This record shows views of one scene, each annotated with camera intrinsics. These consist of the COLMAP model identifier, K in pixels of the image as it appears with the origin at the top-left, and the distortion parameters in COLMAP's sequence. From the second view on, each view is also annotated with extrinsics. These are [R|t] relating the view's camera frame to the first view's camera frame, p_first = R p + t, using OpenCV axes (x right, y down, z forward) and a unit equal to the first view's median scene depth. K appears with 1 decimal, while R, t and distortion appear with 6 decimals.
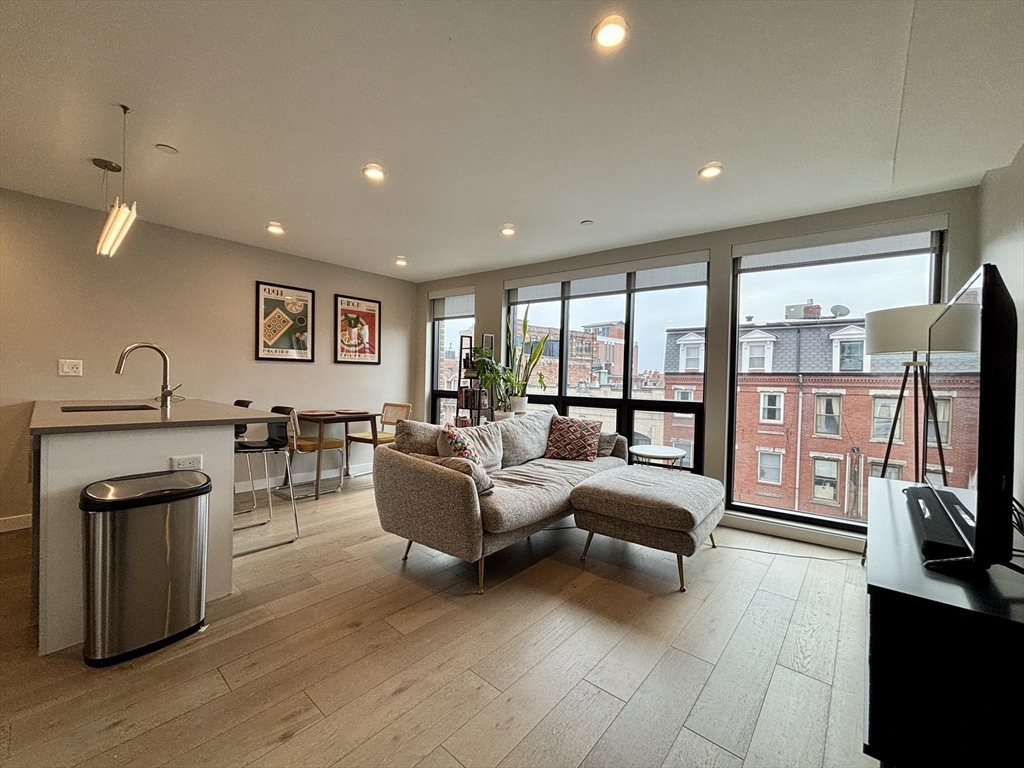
lens RADIAL K [[409.0, 0, 511.2], [0, 409.0, 387.9], [0, 0, 1]] dist [0.003916, -0.003207]
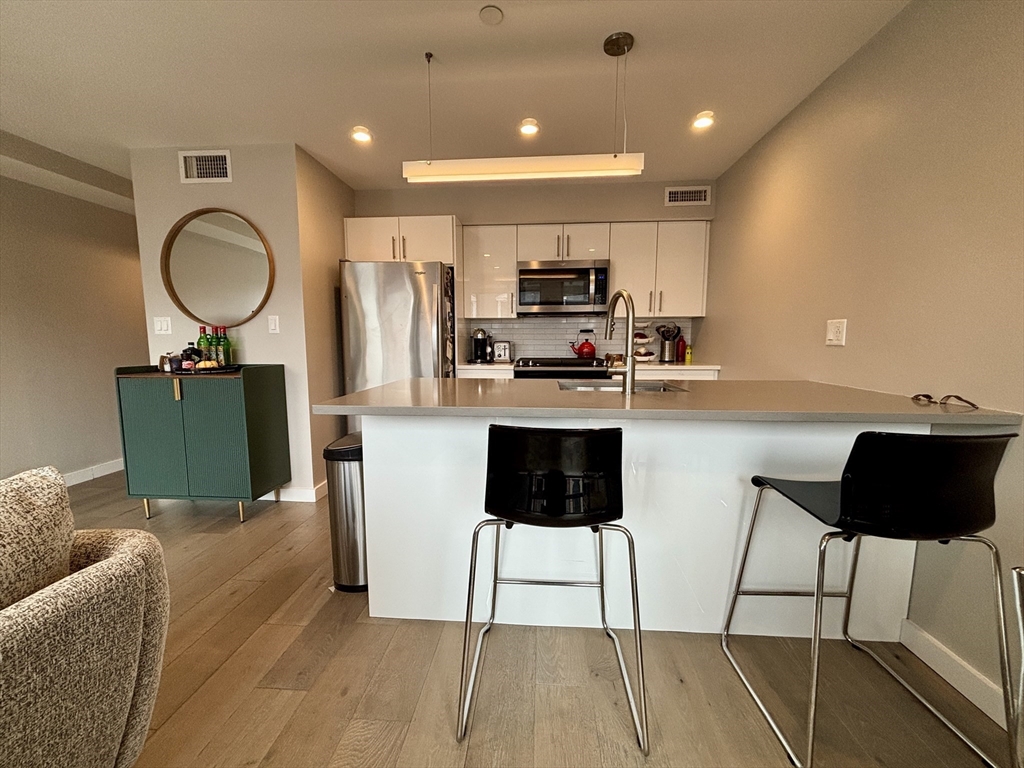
lens RADIAL K [[409.0, 0, 509.0], [0, 409.0, 384.7], [0, 0, 1]] dist [0.003916, -0.003207]
pose [[-0.801670, 0.041951, -0.596292, -0.219009], [-0.028866, 0.993654, 0.108714, -0.017068], [0.597069, 0.104366, -0.795372, 0.854169]]
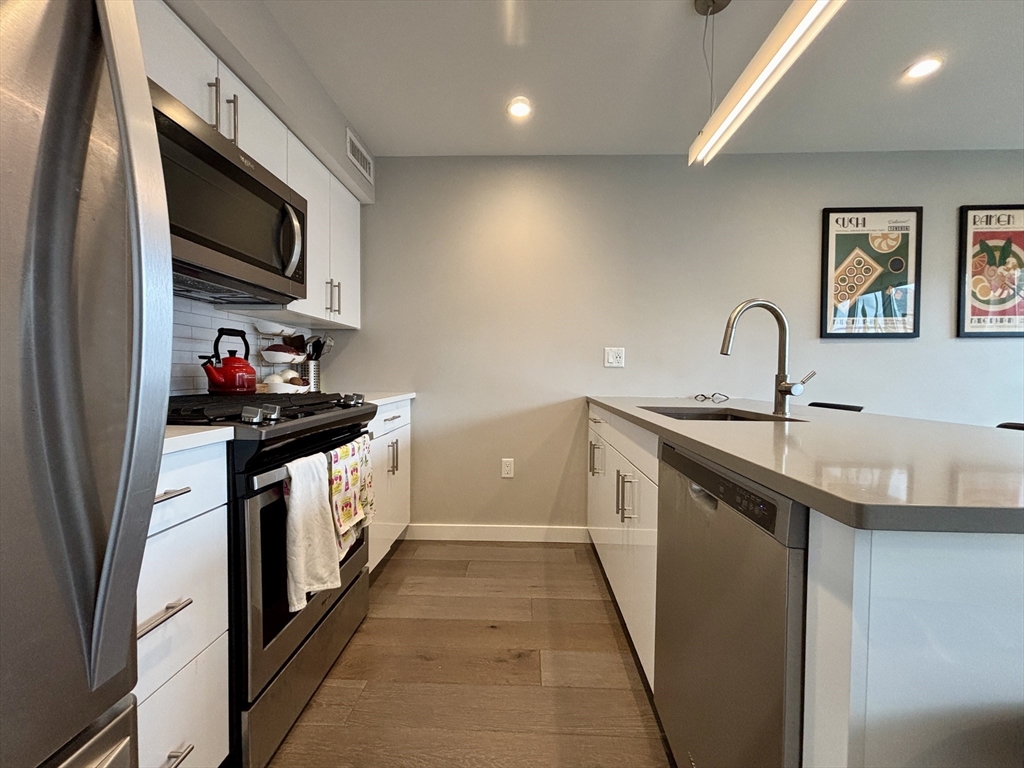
lens RADIAL K [[409.0, 0, 509.3], [0, 409.0, 382.3], [0, 0, 1]] dist [0.003916, -0.003207]
pose [[0.627062, -0.002761, -0.778964, -0.406656], [-0.007480, 0.999926, -0.009566, 0.007214], [0.778933, 0.011825, 0.626995, 0.231141]]
